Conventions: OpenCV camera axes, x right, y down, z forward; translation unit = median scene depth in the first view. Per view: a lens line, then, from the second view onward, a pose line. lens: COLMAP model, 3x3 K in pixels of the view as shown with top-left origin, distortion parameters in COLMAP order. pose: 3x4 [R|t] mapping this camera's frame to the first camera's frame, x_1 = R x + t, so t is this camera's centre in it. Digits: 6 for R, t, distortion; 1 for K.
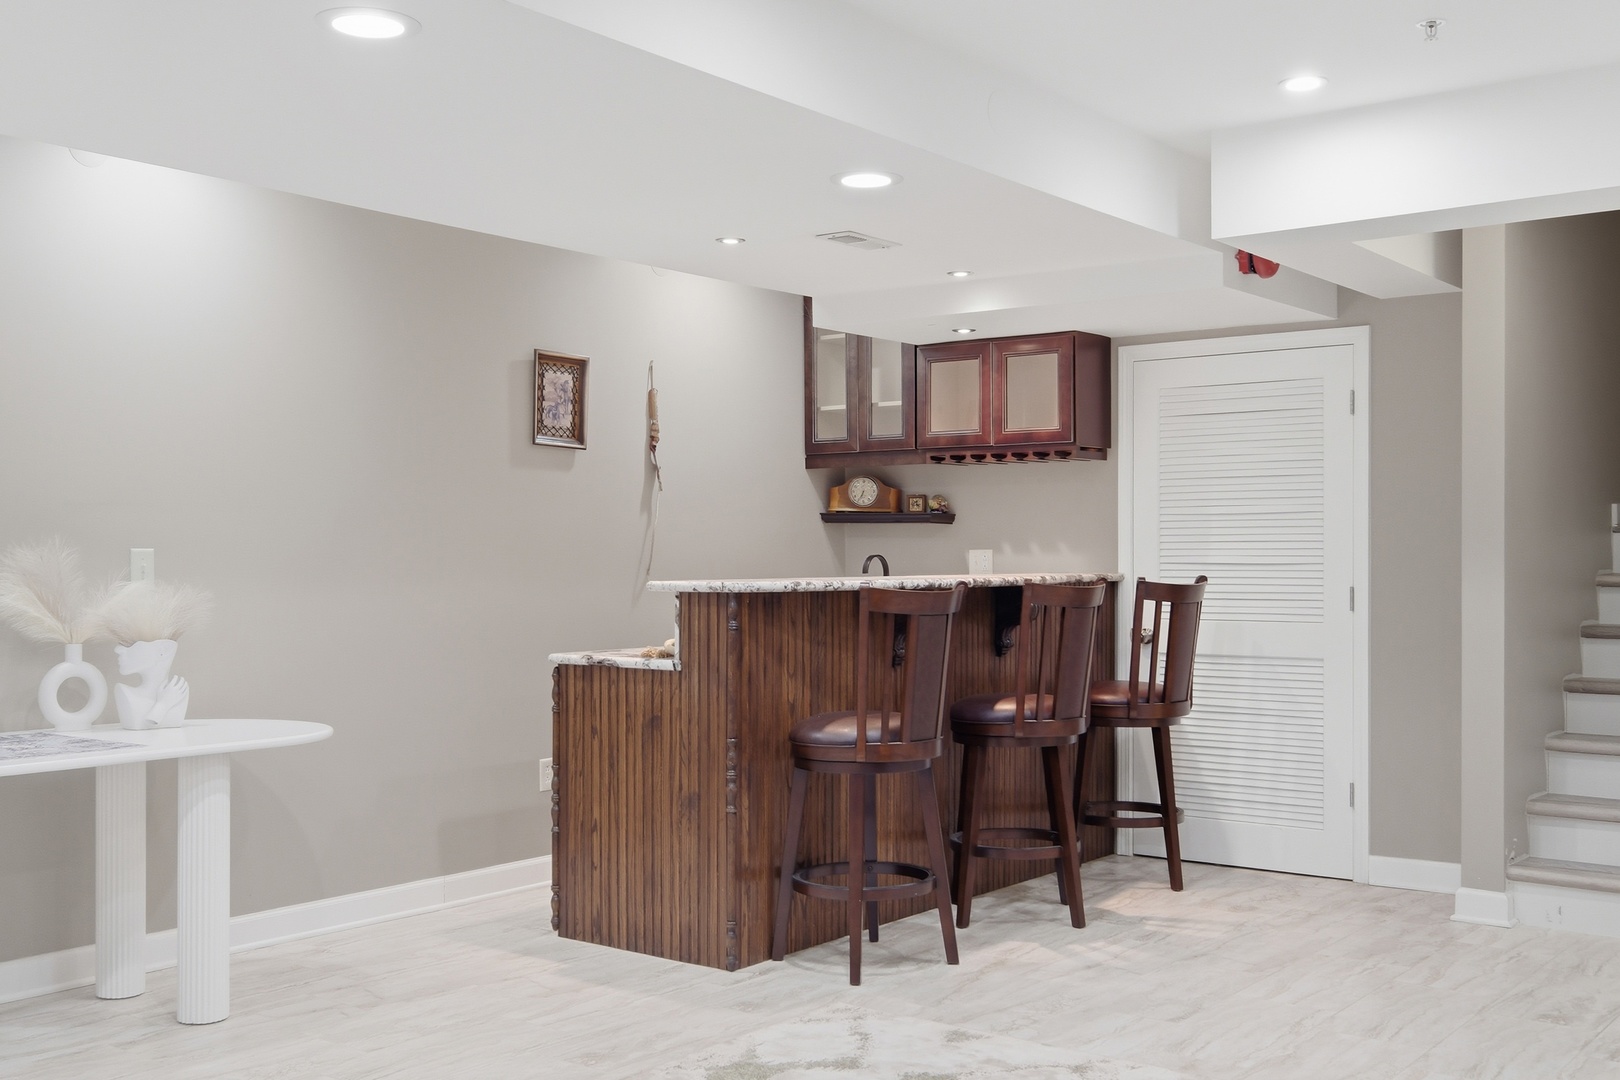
lens RADIAL K [[1653.4, 0, 805.7], [0, 1653.4, 557.2], [0, 0, 1]] dist [0.000392, 0.008782]
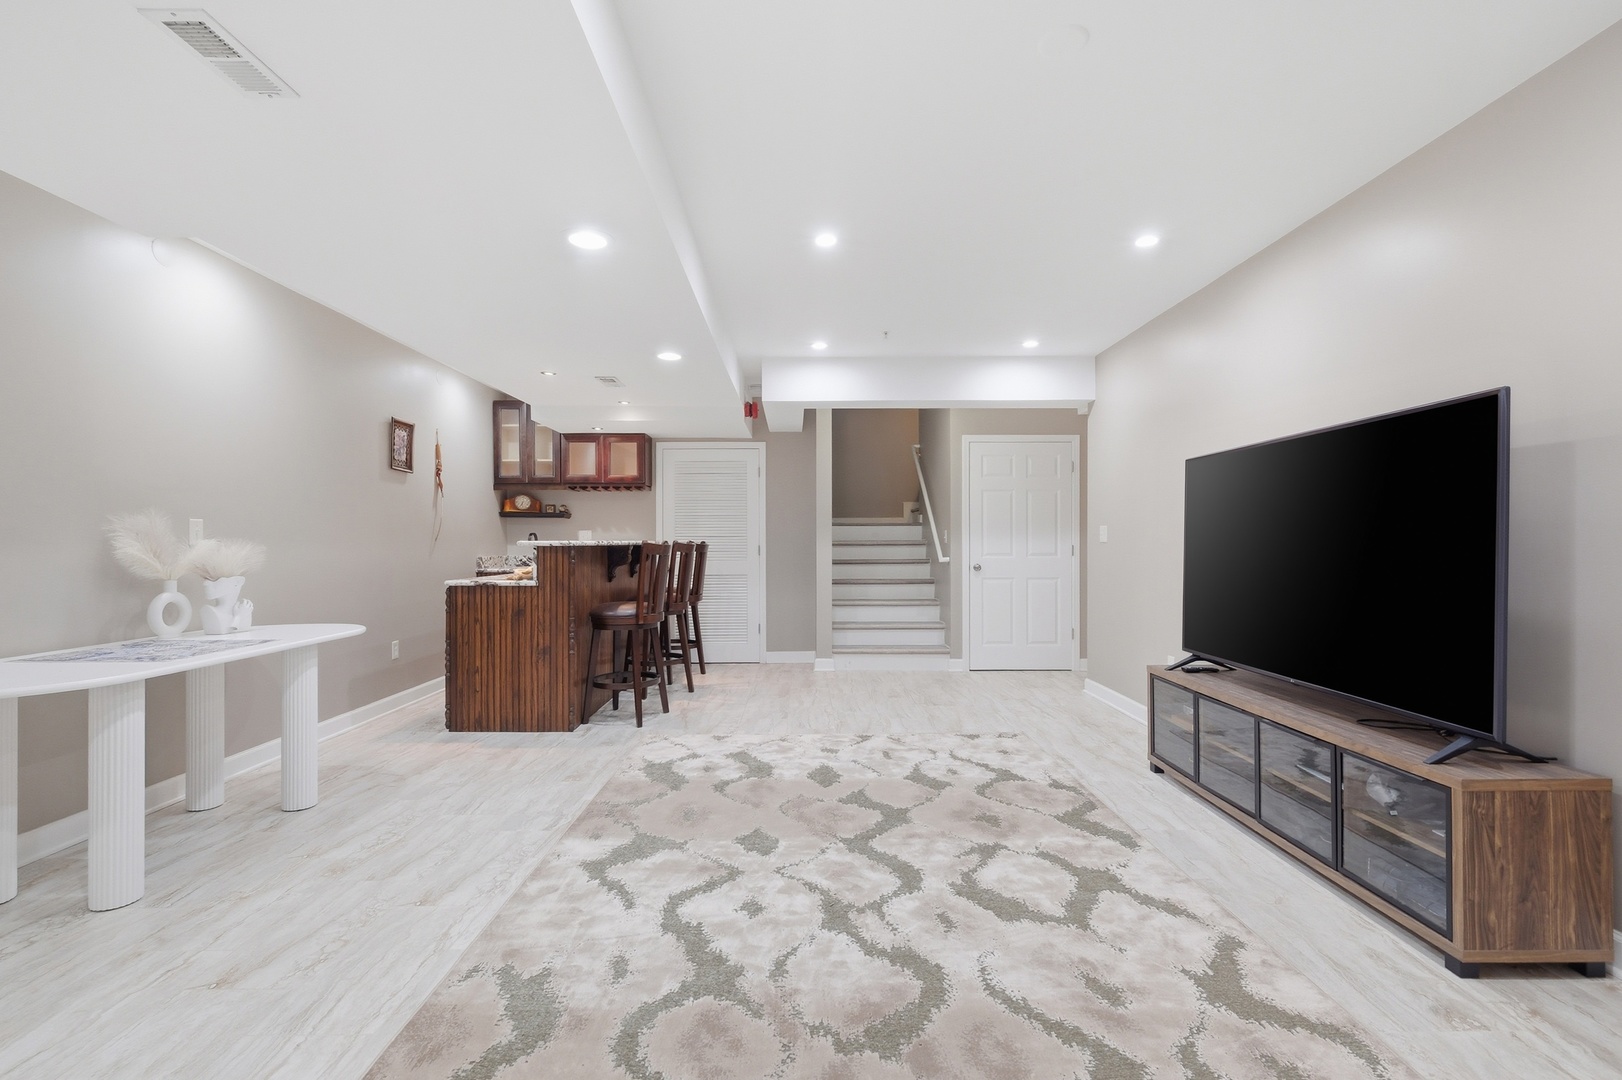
lens RADIAL K [[716.8, 0, 811.0], [0, 716.8, 540.0], [0, 0, 1]] dist [-0.000288, -0.000130]
pose [[0.792954, 0.001225, 0.609281, -0.276863], [0.001449, 0.999991, -0.003897, 0.013942], [-0.609280, 0.003973, 0.792945, 0.092431]]
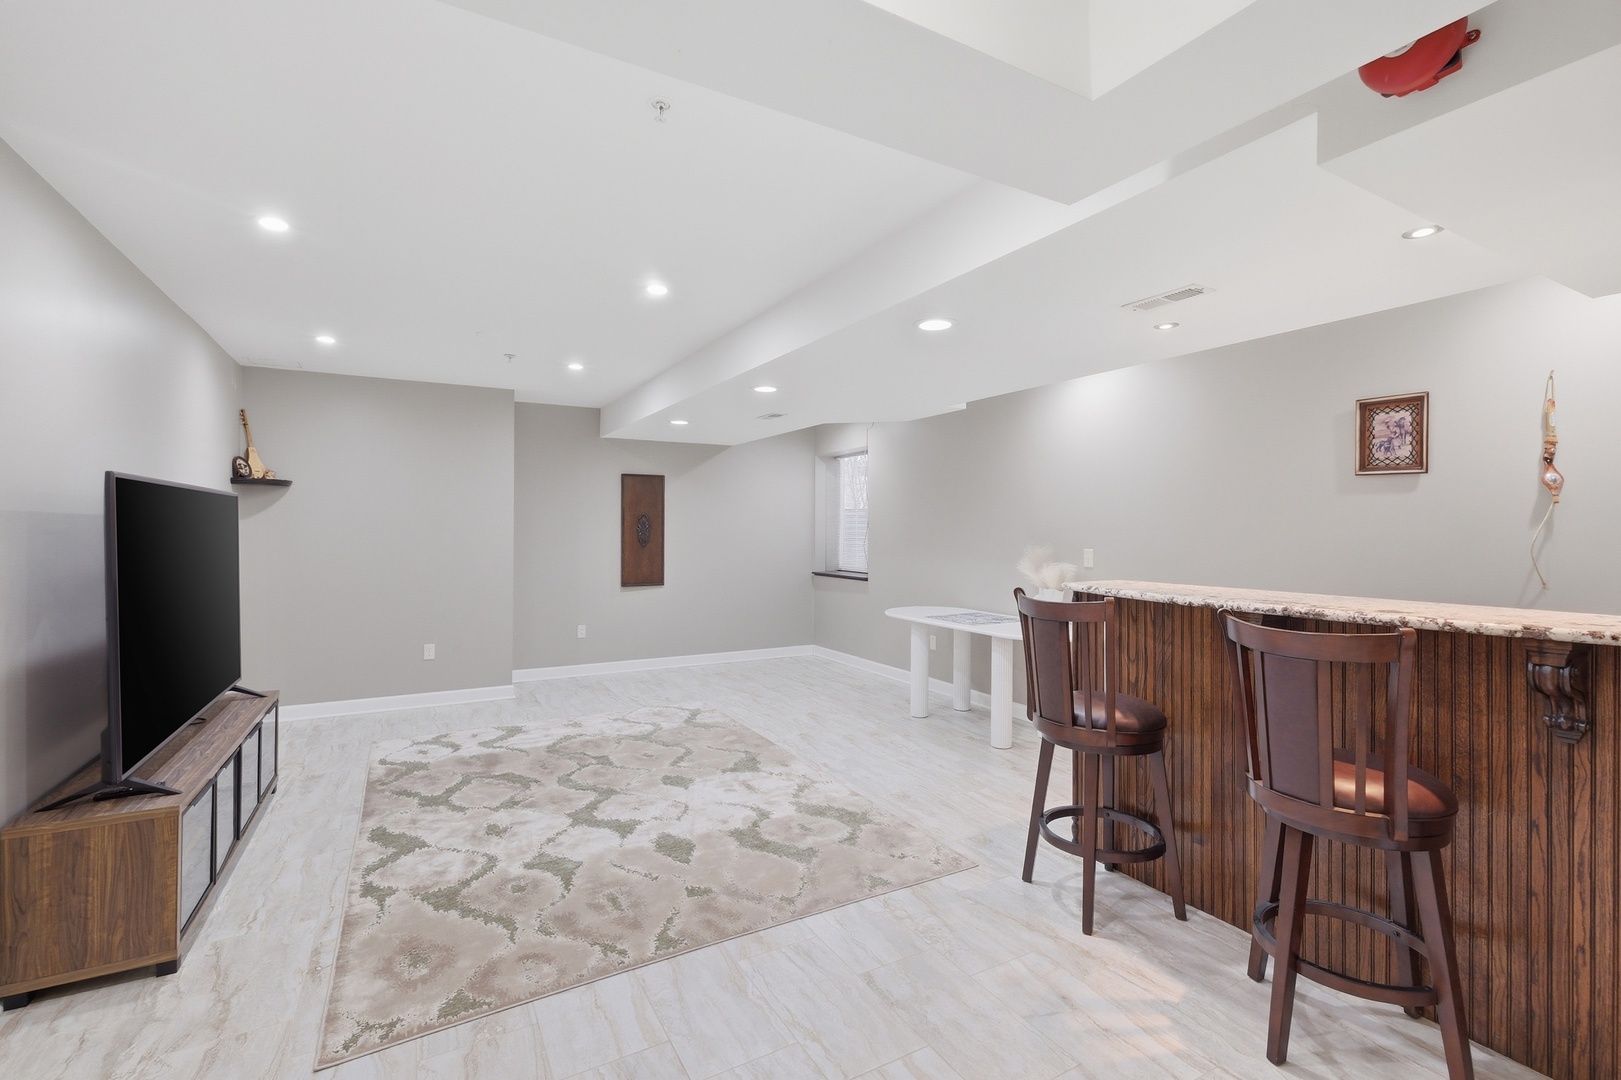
lens RADIAL K [[710.5, 0, 809.6], [0, 710.5, 534.7], [0, 0, 1]] dist [0.000158, -0.000157]
pose [[-0.396694, 0.006918, -0.917925, 0.504039], [-0.002699, 0.999958, 0.008703, -0.026067], [0.917947, 0.005929, -0.396659, 0.826765]]
